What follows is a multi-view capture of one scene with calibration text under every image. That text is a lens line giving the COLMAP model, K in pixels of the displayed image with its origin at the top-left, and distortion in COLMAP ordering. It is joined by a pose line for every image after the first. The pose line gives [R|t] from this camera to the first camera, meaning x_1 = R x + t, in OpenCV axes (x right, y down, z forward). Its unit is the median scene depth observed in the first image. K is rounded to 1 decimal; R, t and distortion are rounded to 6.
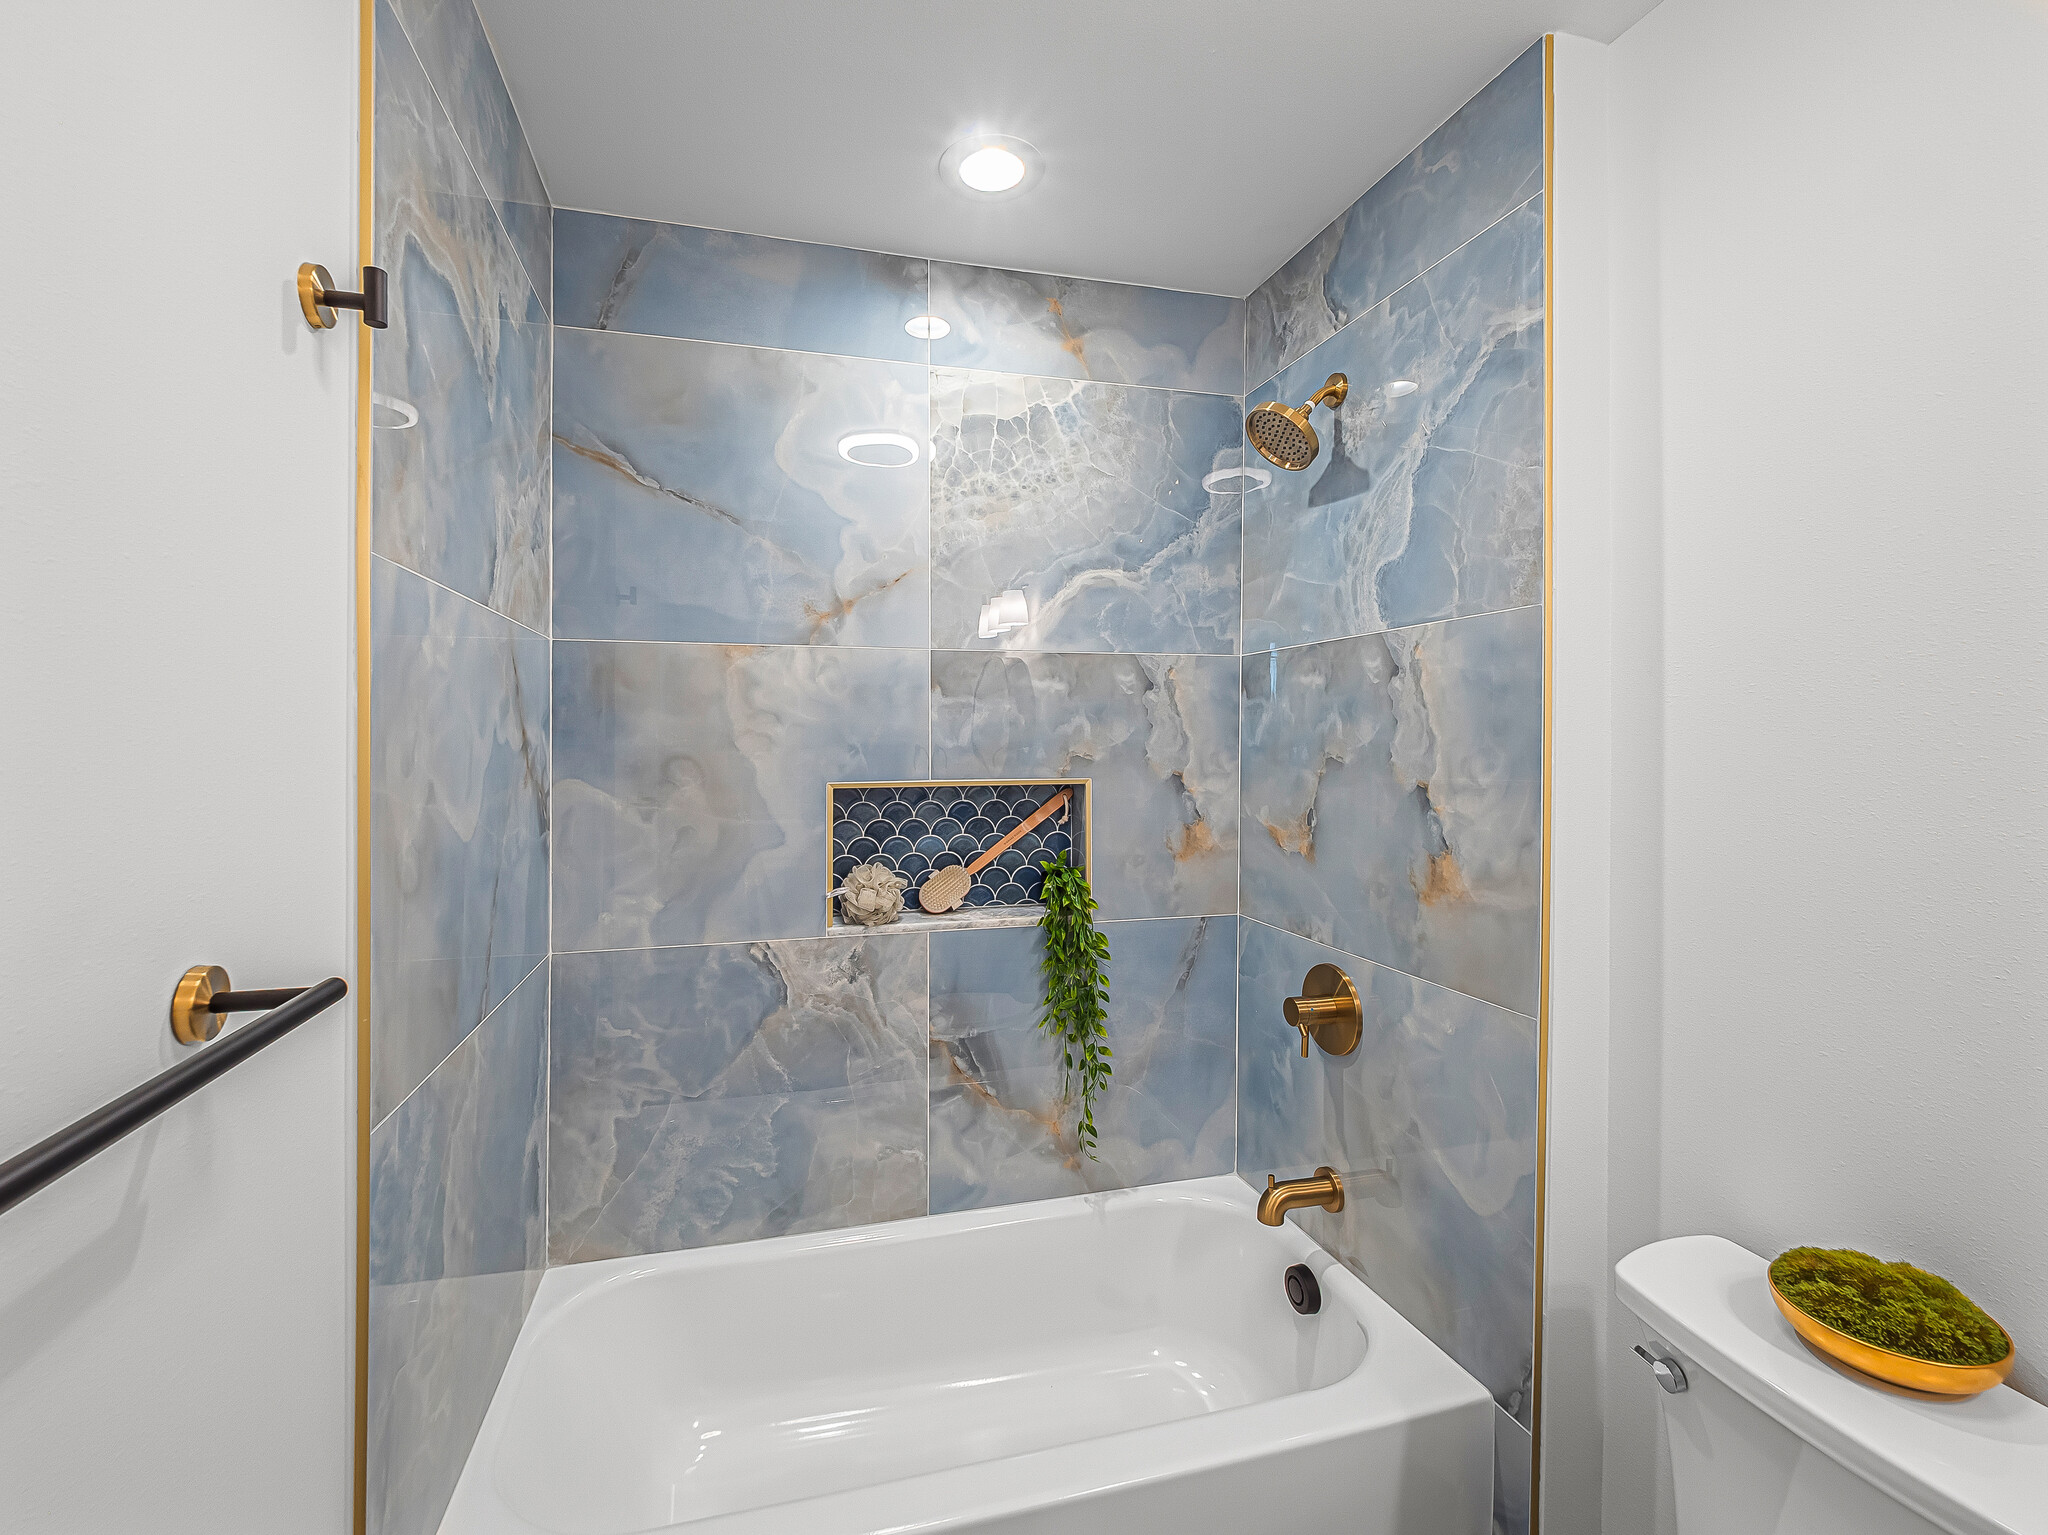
lens RADIAL K [[882.7, 0, 979.8], [0, 882.7, 724.2], [0, 0, 1]] dist [0.006803, -0.002407]
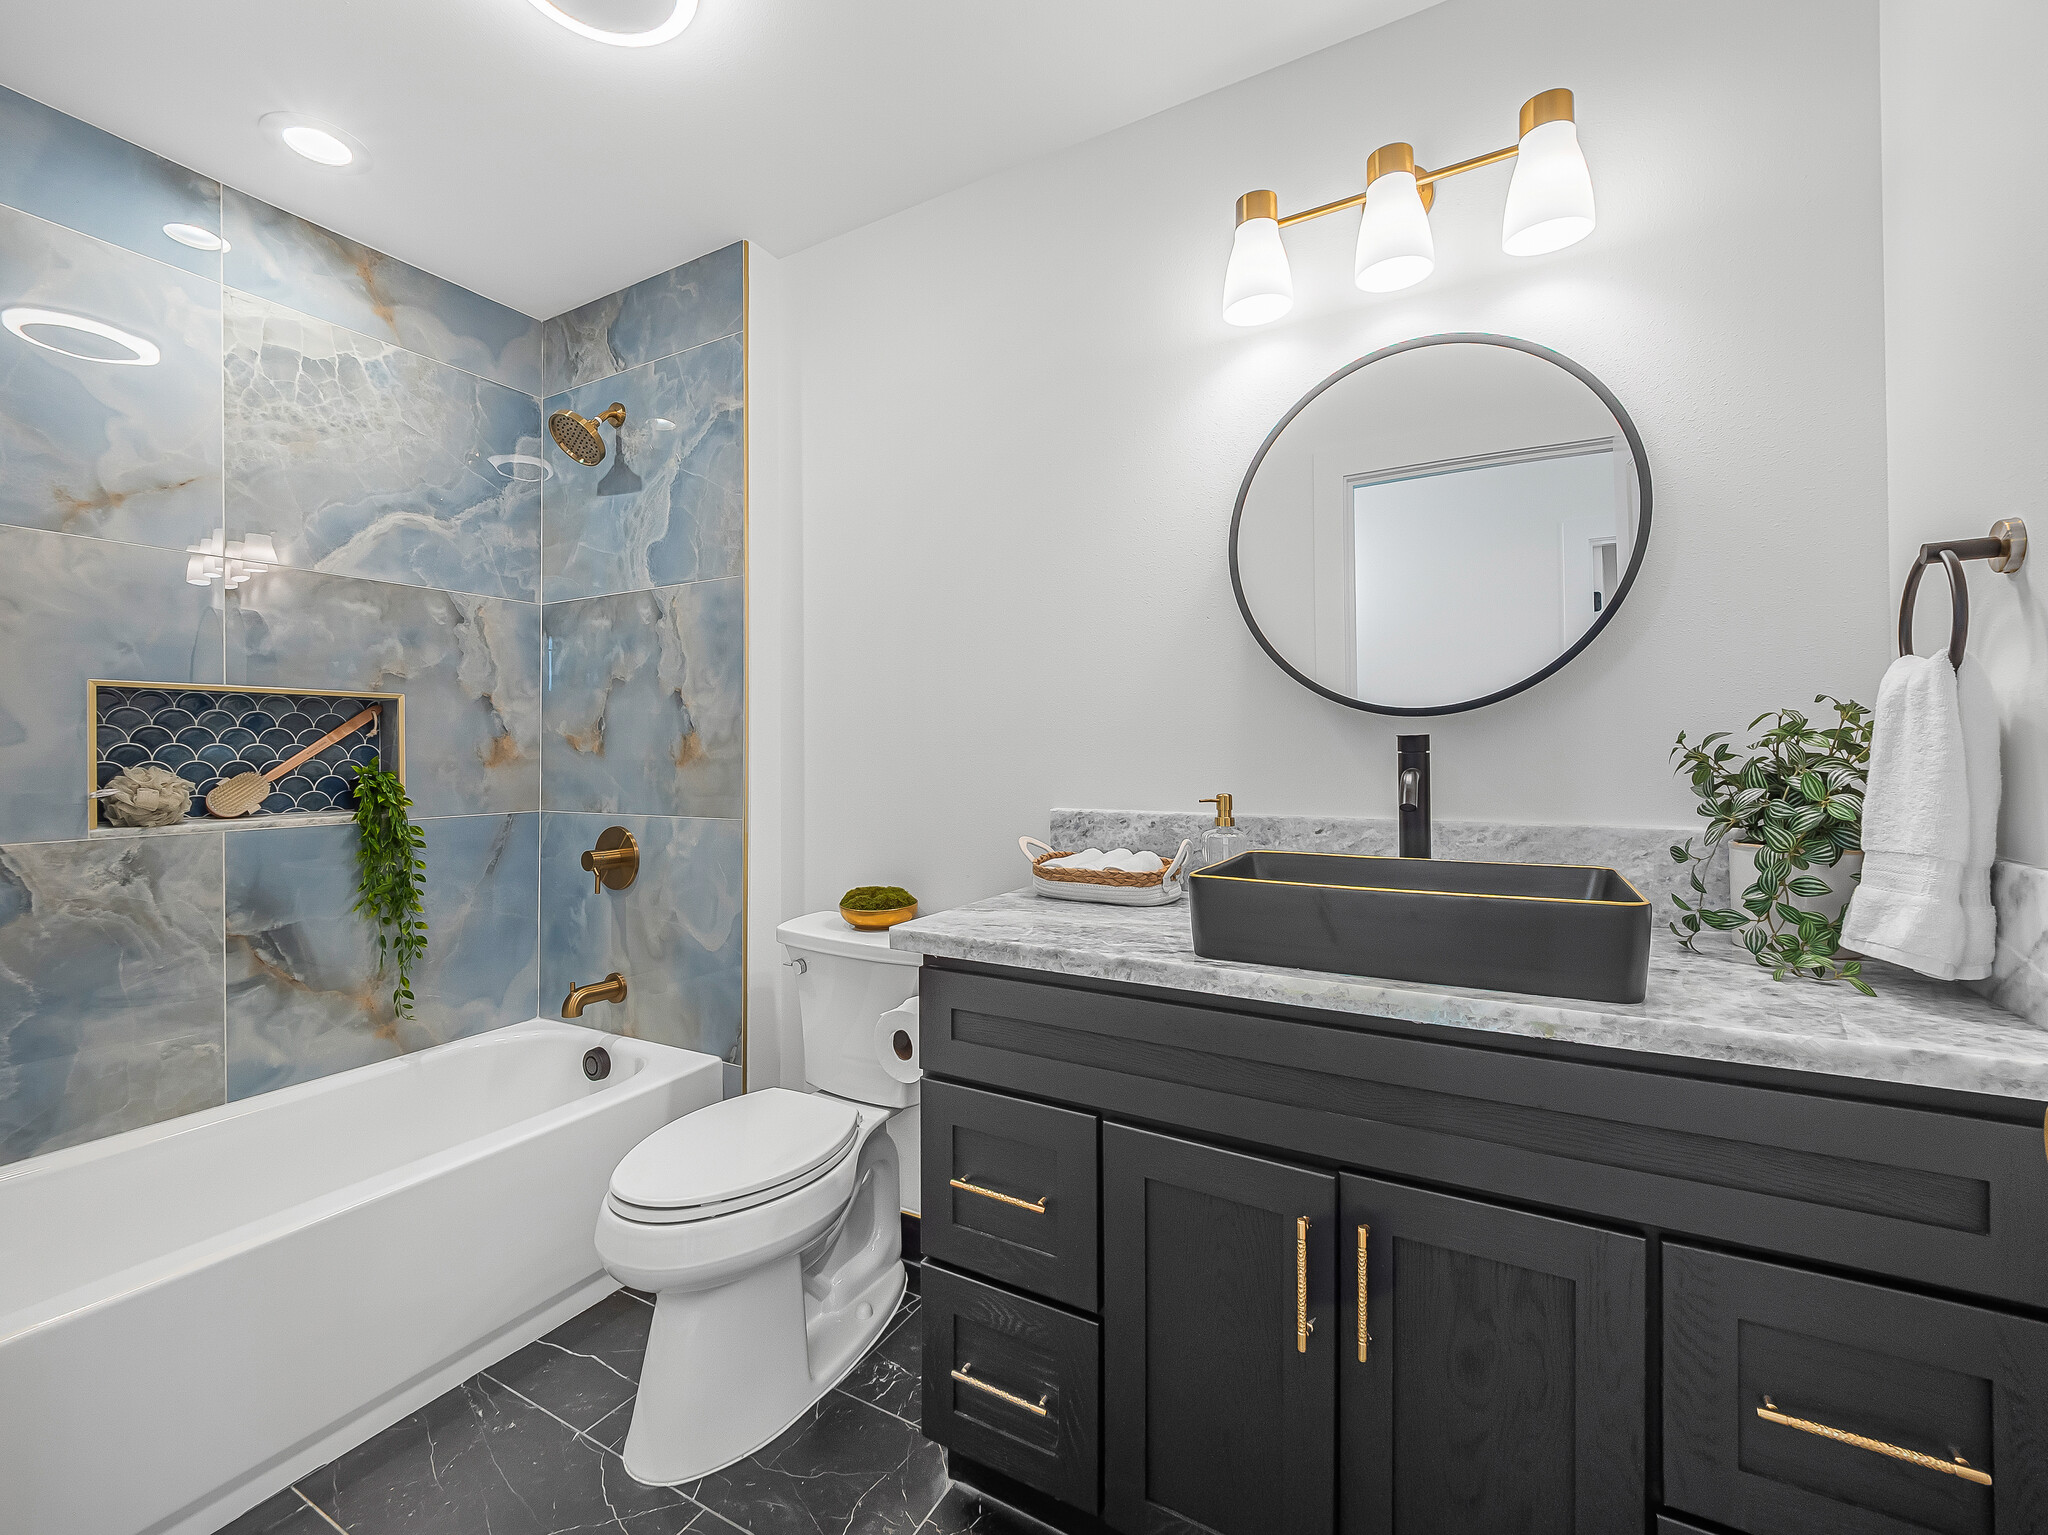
lens RADIAL K [[882.7, 0, 1006.5], [0, 882.7, 753.8], [0, 0, 1]] dist [0.006803, -0.002407]
pose [[0.688101, -0.008733, 0.725562, -0.185072], [0.002395, 0.999949, 0.009765, 0.140214], [-0.725611, -0.004982, 0.688087, -0.394543]]
